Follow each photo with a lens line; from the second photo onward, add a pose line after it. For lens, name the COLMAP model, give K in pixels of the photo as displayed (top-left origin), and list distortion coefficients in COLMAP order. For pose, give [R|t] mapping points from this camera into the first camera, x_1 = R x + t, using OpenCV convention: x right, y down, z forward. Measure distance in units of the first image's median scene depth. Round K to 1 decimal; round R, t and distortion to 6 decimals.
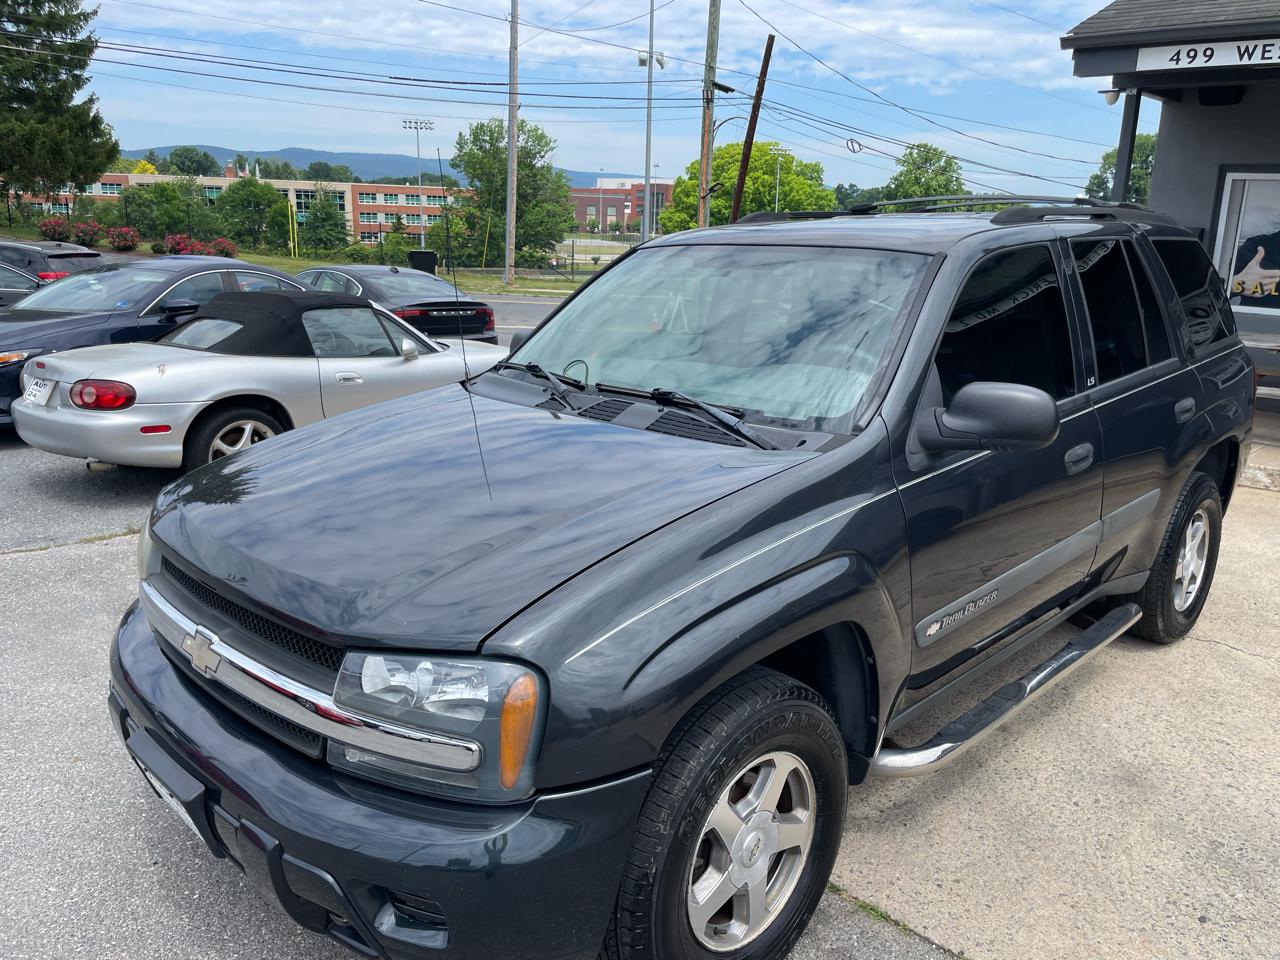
lens RADIAL K [[970.2, 0, 650.7], [0, 970.2, 467.0], [0, 0, 1]] dist [0.084062, -0.112980]
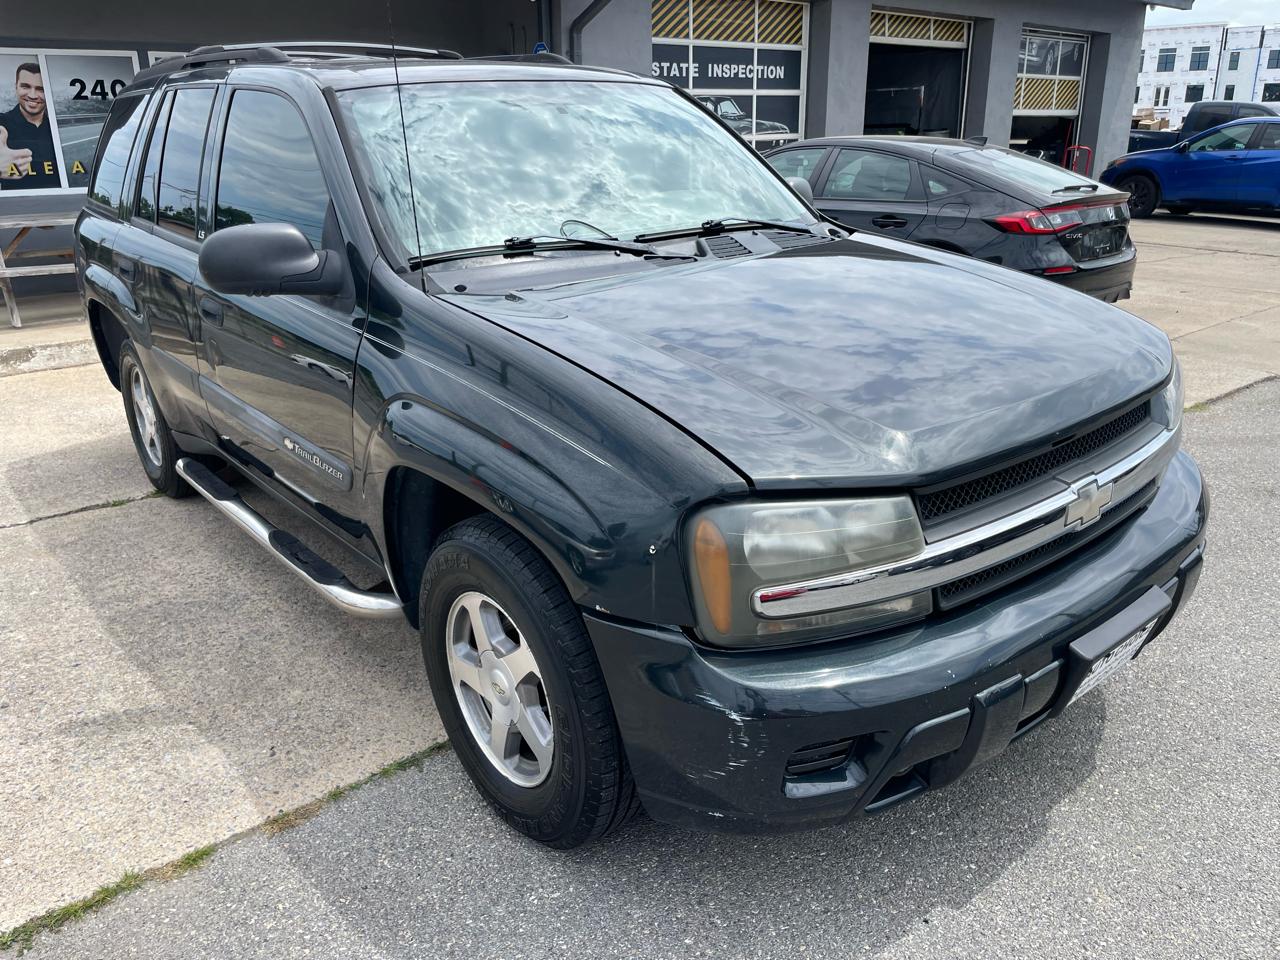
lens RADIAL K [[964.8, 0, 649.1], [0, 964.8, 471.9], [0, 0, 1]] dist [0.087198, -0.115405]
pose [[0.086495, -0.353599, 0.931390, -0.708986], [0.259782, 0.910555, 0.321564, -0.127362], [-0.961786, 0.214145, 0.170617, 0.654984]]
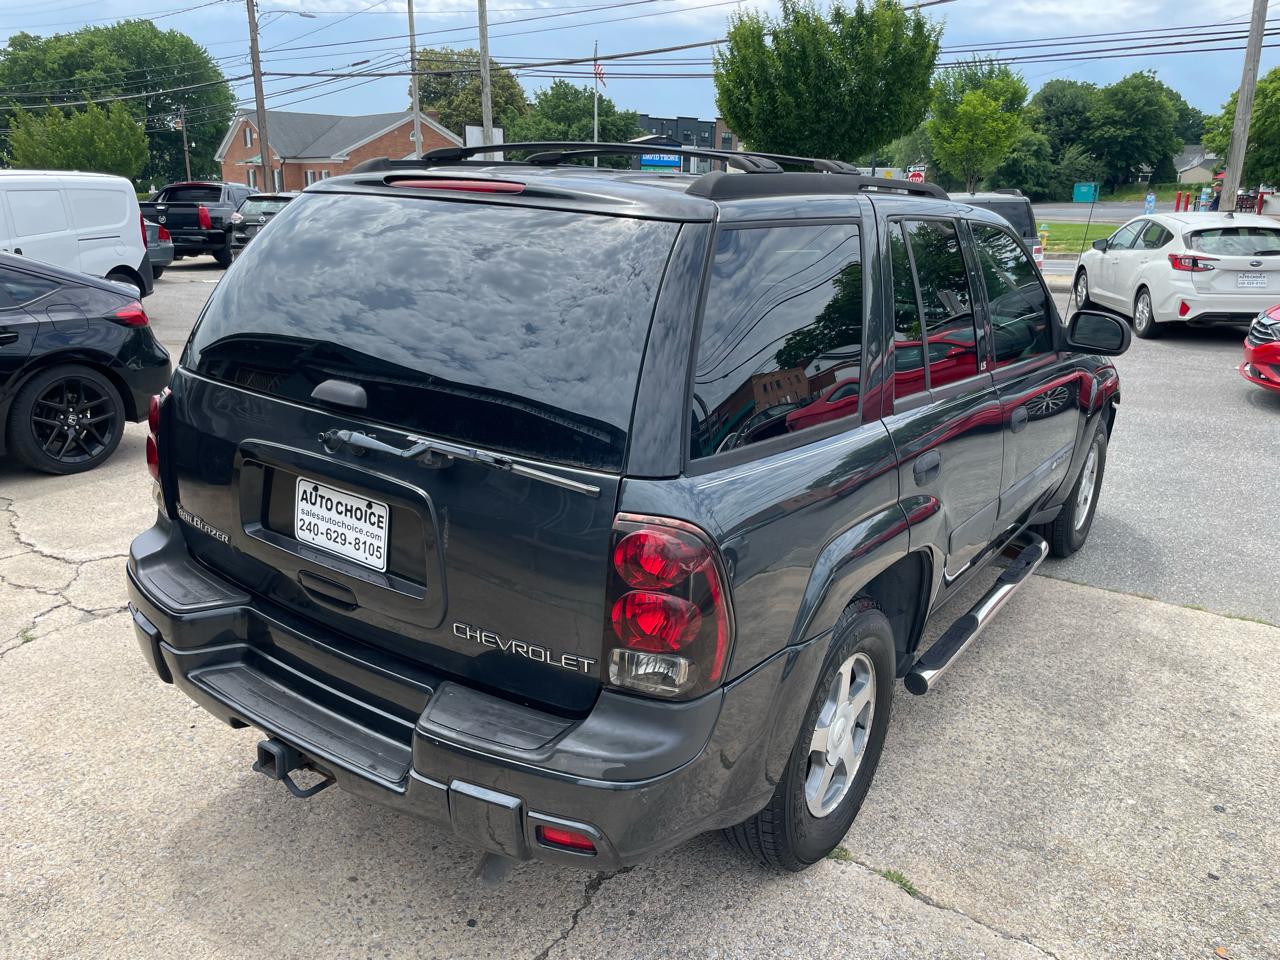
lens RADIAL K [[964.8, 0, 637.9], [0, 964.8, 469.7], [0, 0, 1]] dist [0.087198, -0.115405]
pose [[-0.983718, 0.003312, -0.179690, 0.503735], [-0.087344, 0.865001, 0.494110, -0.438115], [0.157068, 0.501759, -0.850627, 1.787280]]
